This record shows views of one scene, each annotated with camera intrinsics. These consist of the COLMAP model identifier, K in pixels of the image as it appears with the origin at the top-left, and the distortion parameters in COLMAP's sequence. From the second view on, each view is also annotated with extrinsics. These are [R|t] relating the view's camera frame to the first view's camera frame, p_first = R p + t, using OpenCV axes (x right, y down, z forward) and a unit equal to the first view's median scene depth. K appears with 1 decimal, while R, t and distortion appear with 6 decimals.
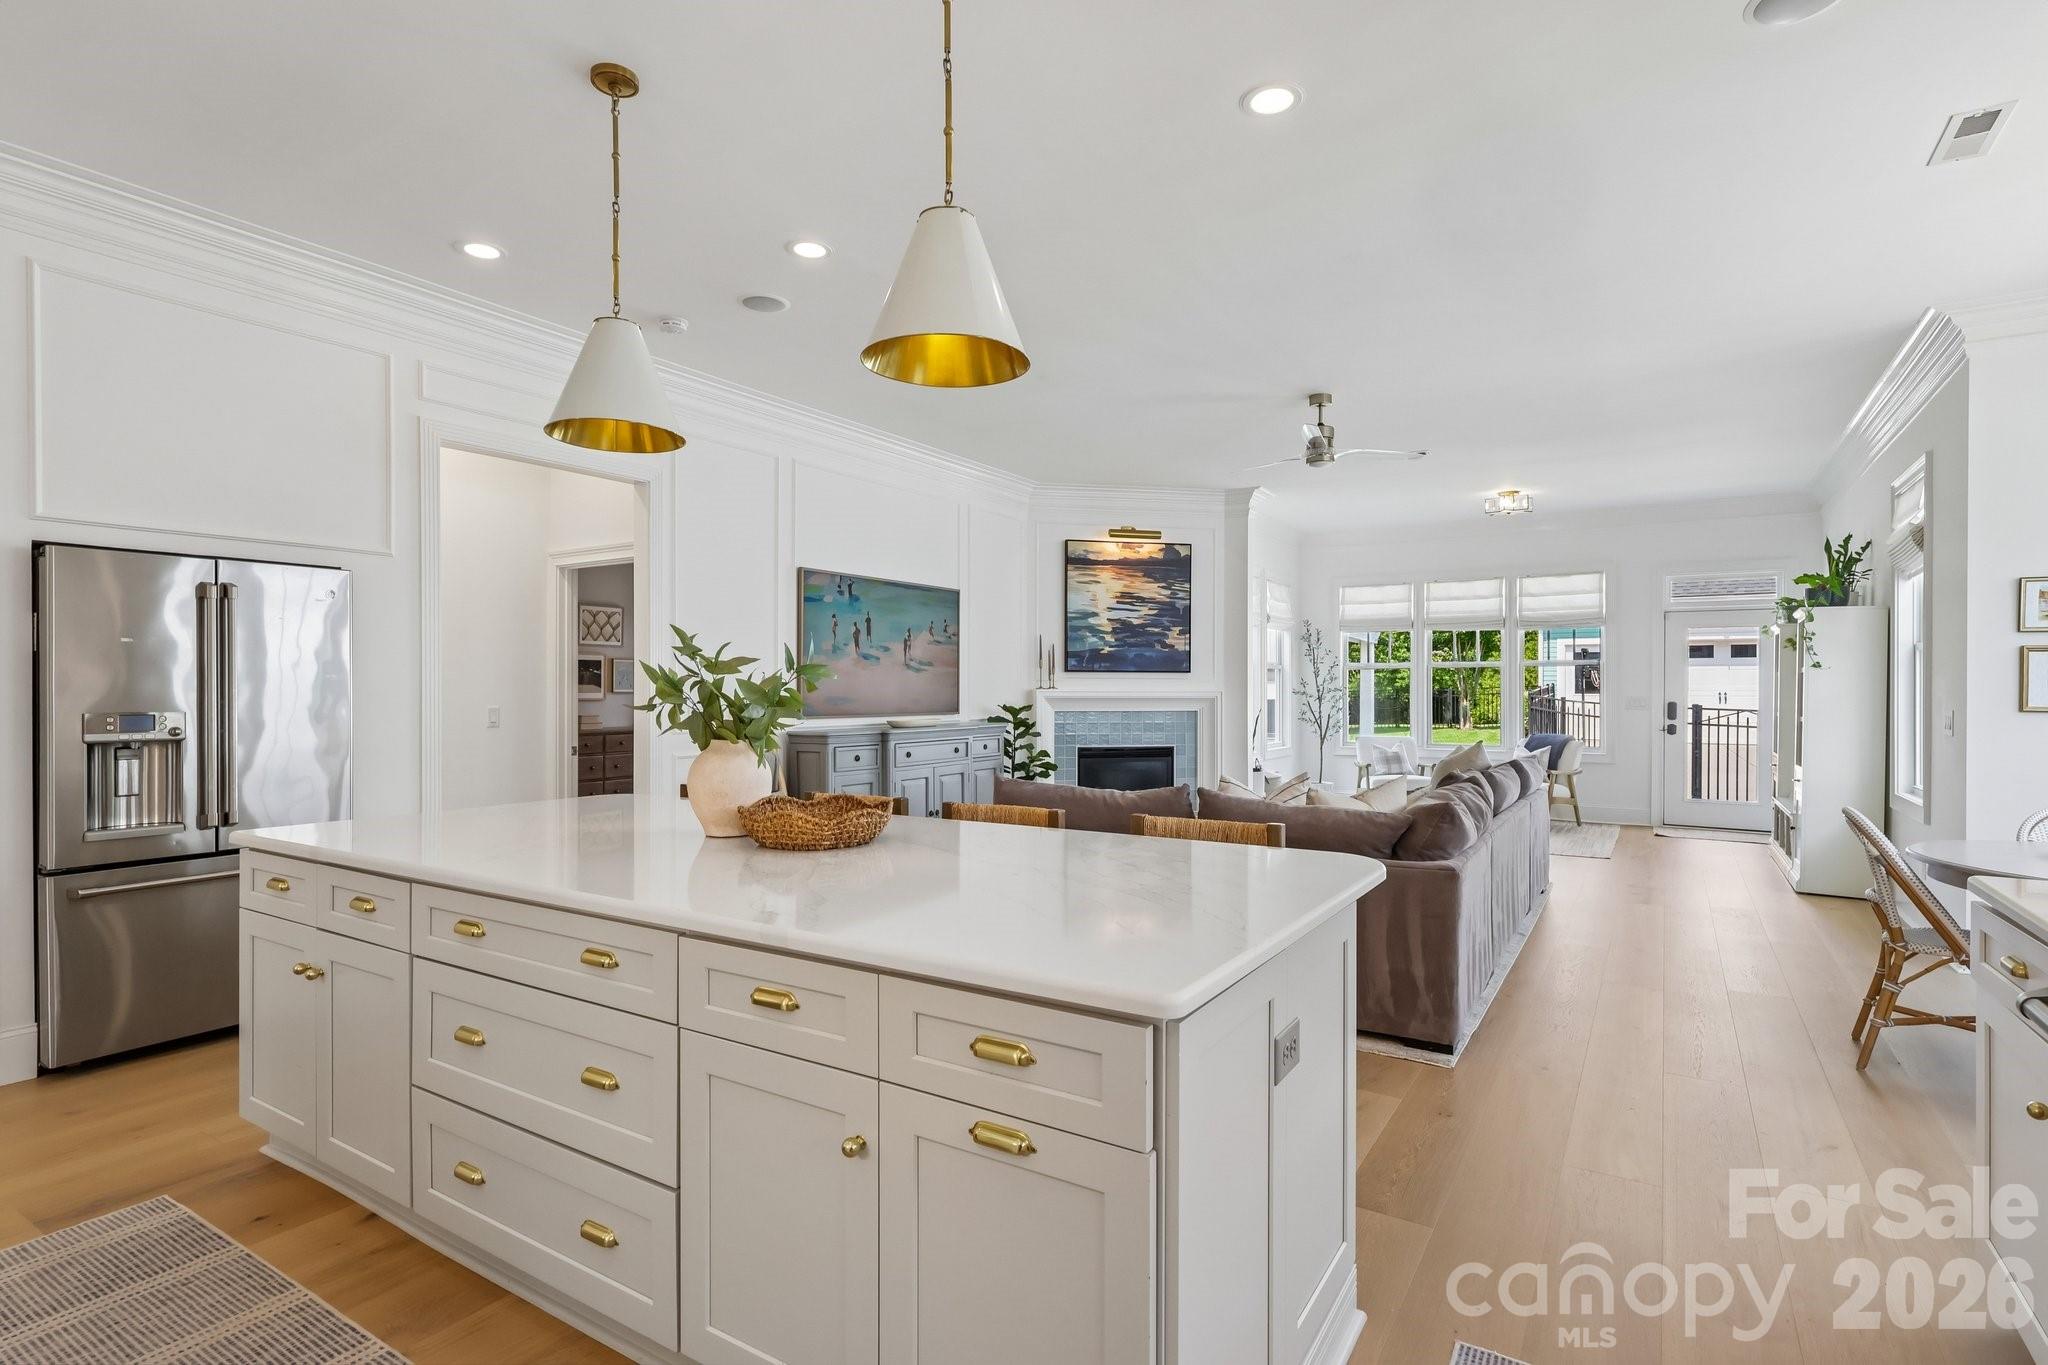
lens RADIAL K [[998.4, 0, 1019.4], [0, 998.4, 690.9], [0, 0, 1]] dist [-0.005766, 0.001692]
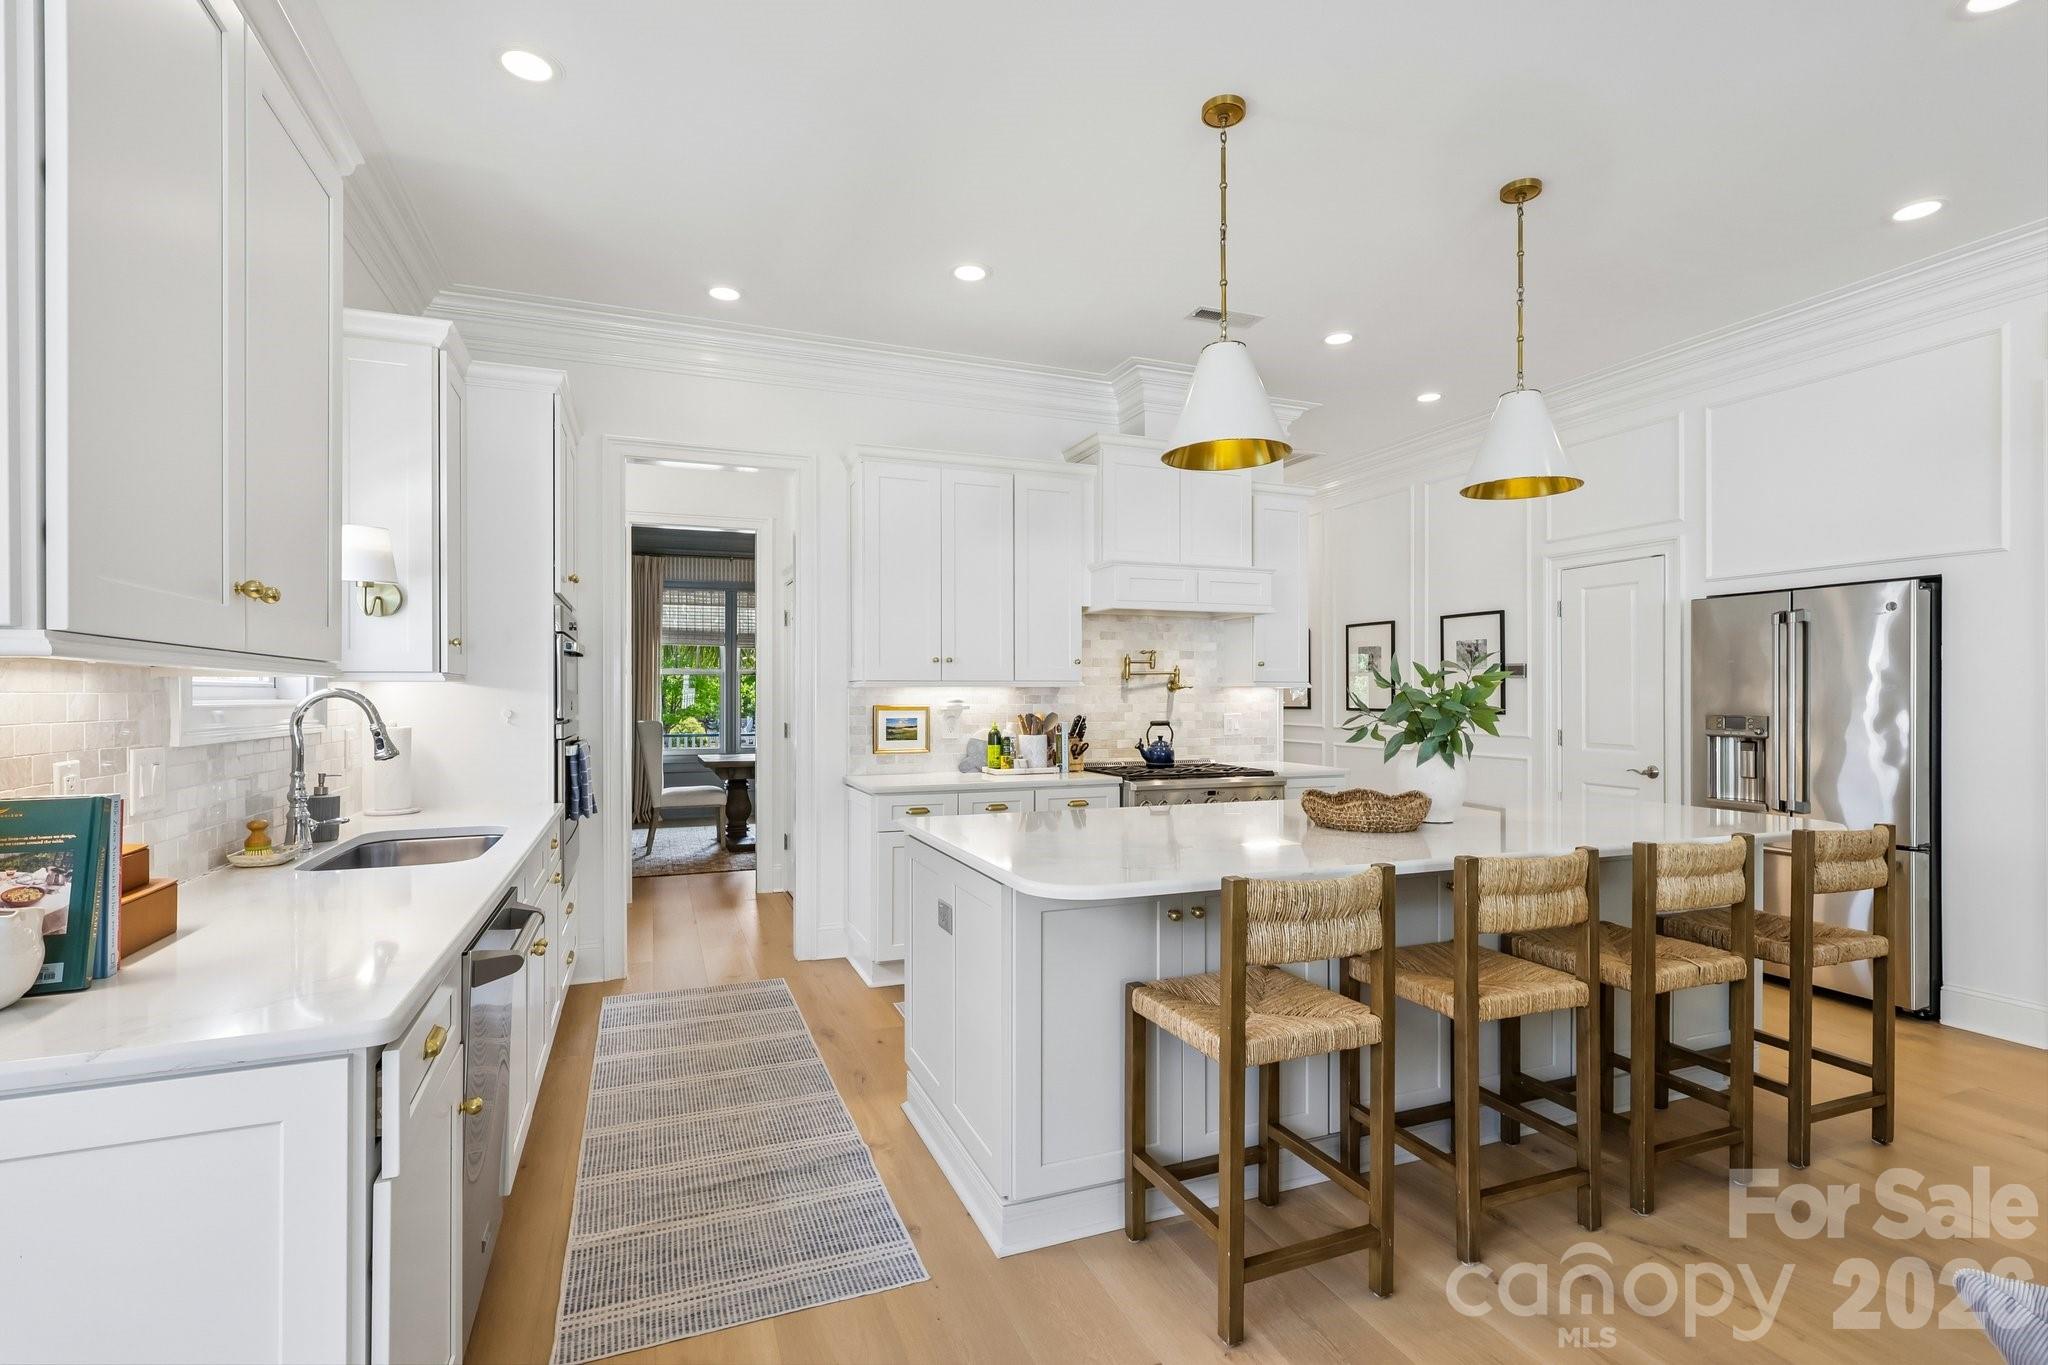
lens RADIAL K [[952.6, 0, 1028.4], [0, 952.6, 691.9], [0, 0, 1]] dist [0.002196, 0.000233]
pose [[-0.584867, -0.004280, -0.811118, 0.314593], [-0.003897, 0.999989, -0.002466, -0.001784], [0.811120, 0.001719, -0.584878, 0.432917]]
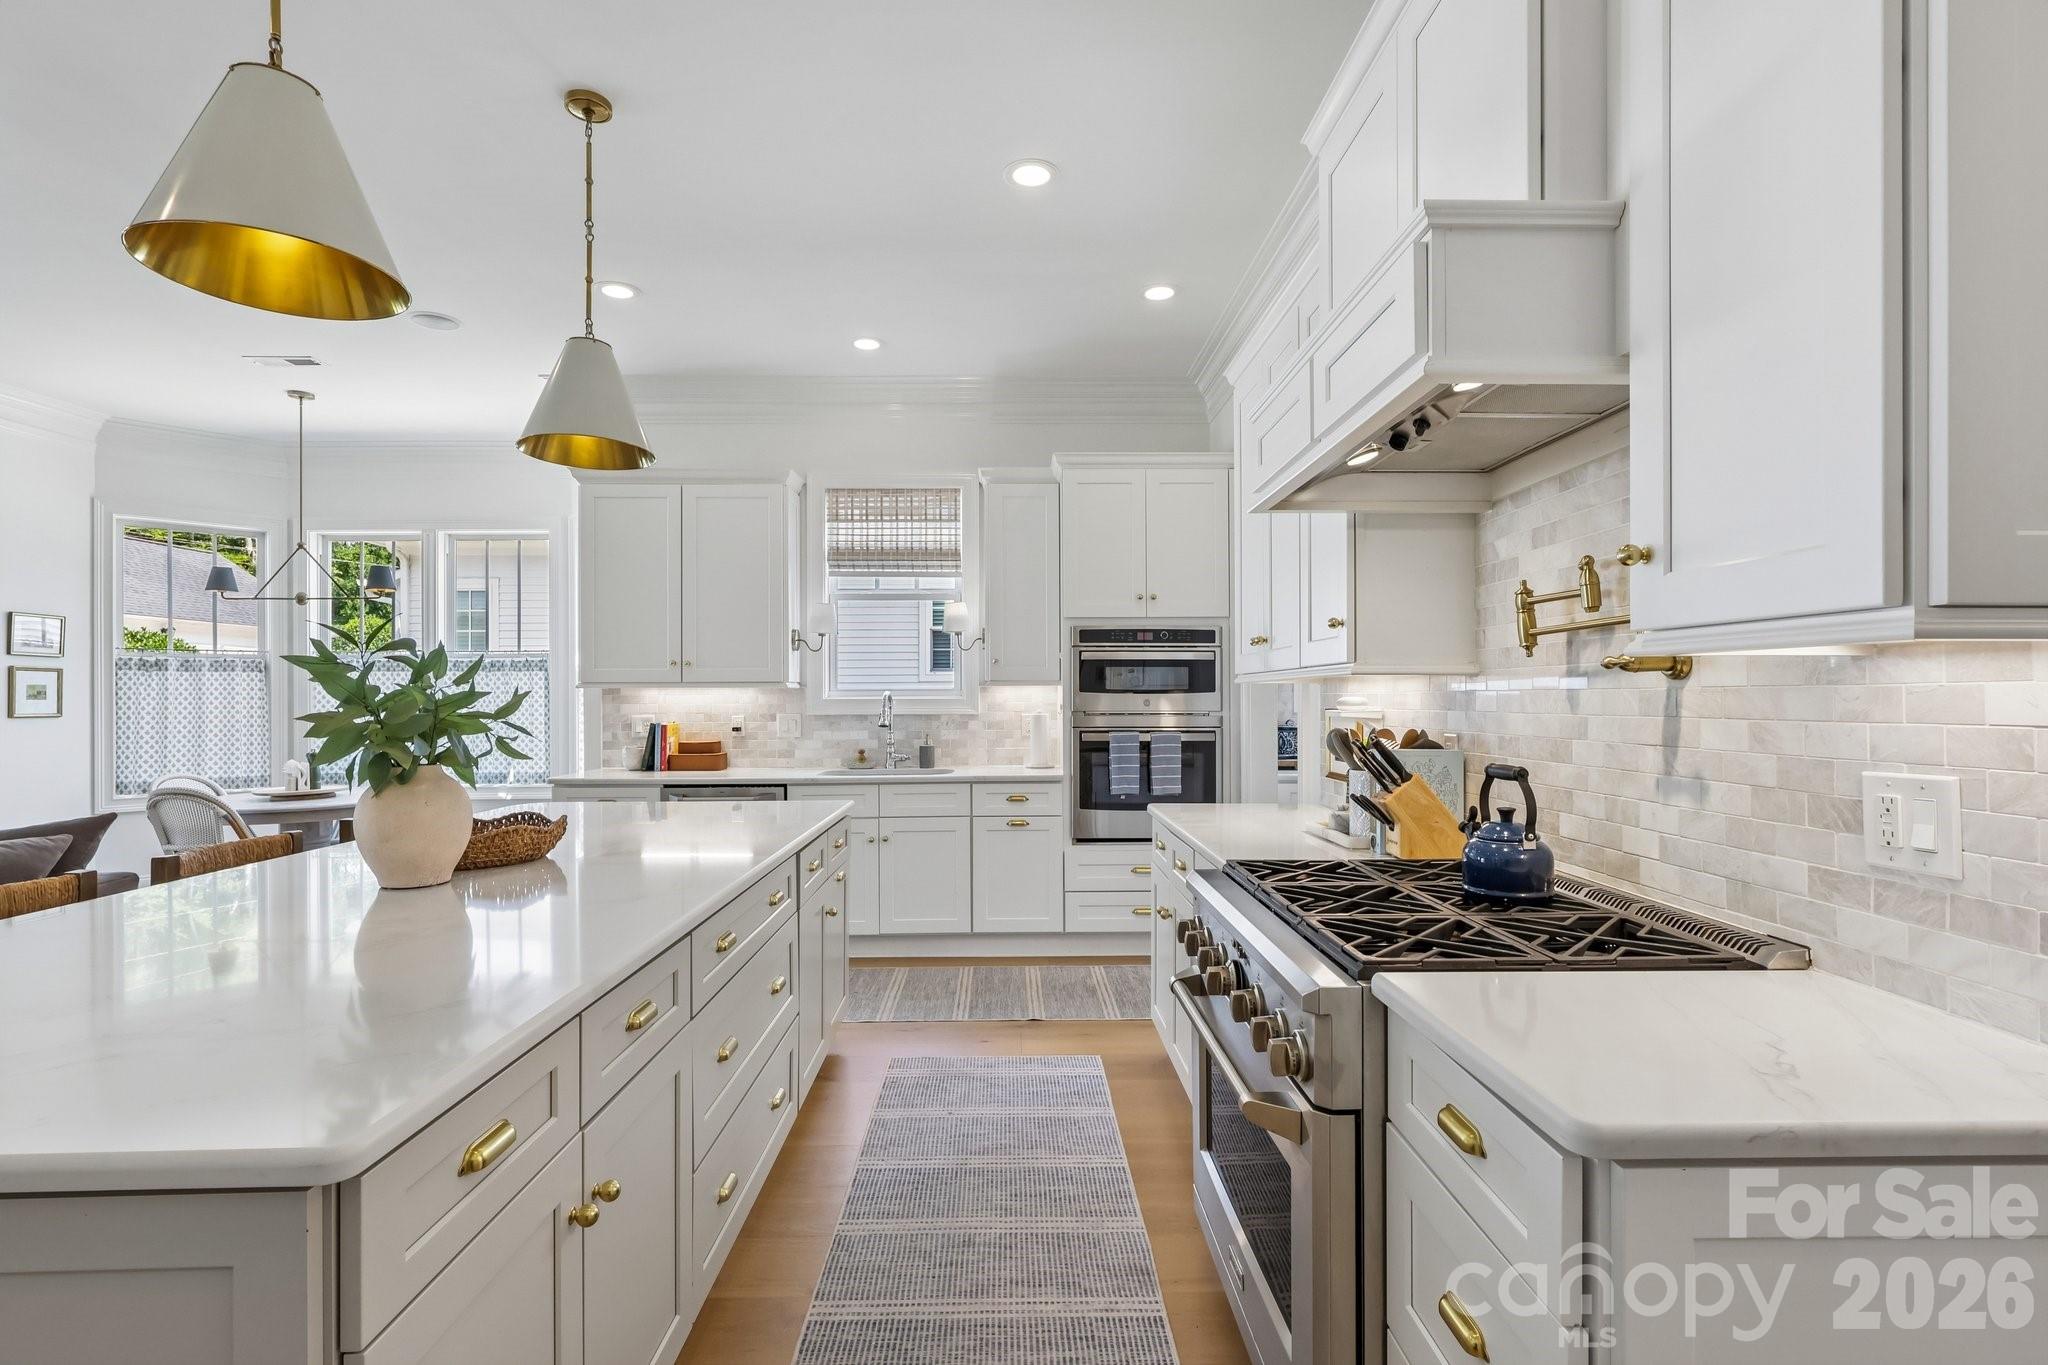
lens RADIAL K [[952.6, 0, 1025.5], [0, 952.6, 687.4], [0, 0, 1]] dist [0.002196, 0.000233]
pose [[-0.556188, 0.006584, 0.831030, -0.406886], [0.007230, 0.999969, -0.003083, -0.002514], [-0.831025, 0.004294, -0.556219, 0.343987]]
